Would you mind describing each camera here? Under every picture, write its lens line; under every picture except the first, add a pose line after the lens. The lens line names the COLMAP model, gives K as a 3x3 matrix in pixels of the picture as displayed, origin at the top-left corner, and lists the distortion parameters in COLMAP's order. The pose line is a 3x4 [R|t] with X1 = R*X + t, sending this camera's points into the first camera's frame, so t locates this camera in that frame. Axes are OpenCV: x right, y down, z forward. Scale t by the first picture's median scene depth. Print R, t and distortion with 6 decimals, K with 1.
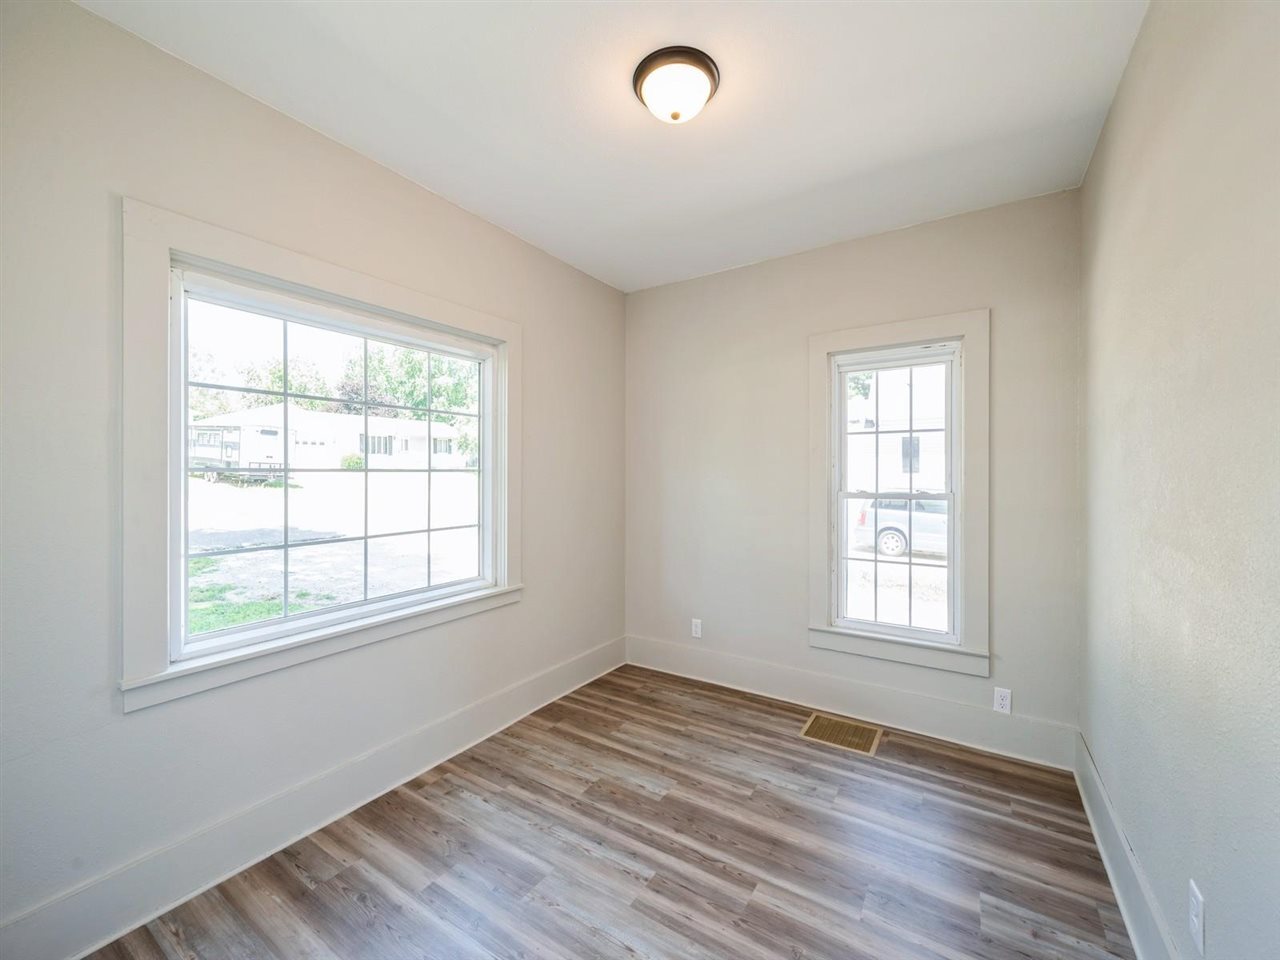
lens RADIAL K [[516.4, 0, 651.8], [0, 516.4, 473.4], [0, 0, 1]] dist [-0.004045, 0.000742]
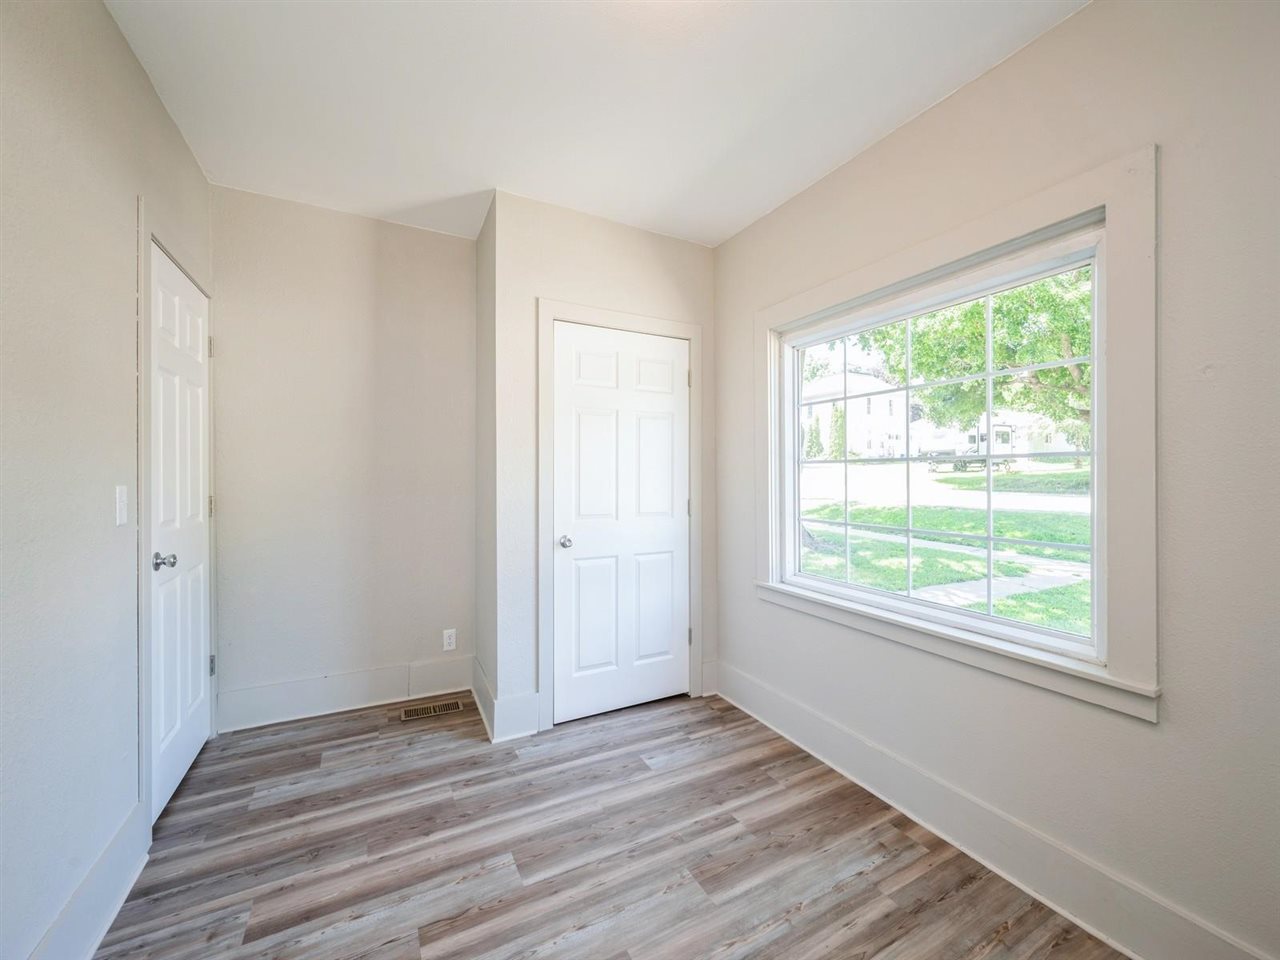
lens RADIAL K [[516.4, 0, 647.5], [0, 516.4, 475.2], [0, 0, 1]] dist [-0.004045, 0.000742]
pose [[-0.506269, 0.004849, -0.862362, 0.576662], [0.003469, 0.999988, 0.003586, 0.015381], [0.862369, -0.001176, -0.506279, 1.221139]]
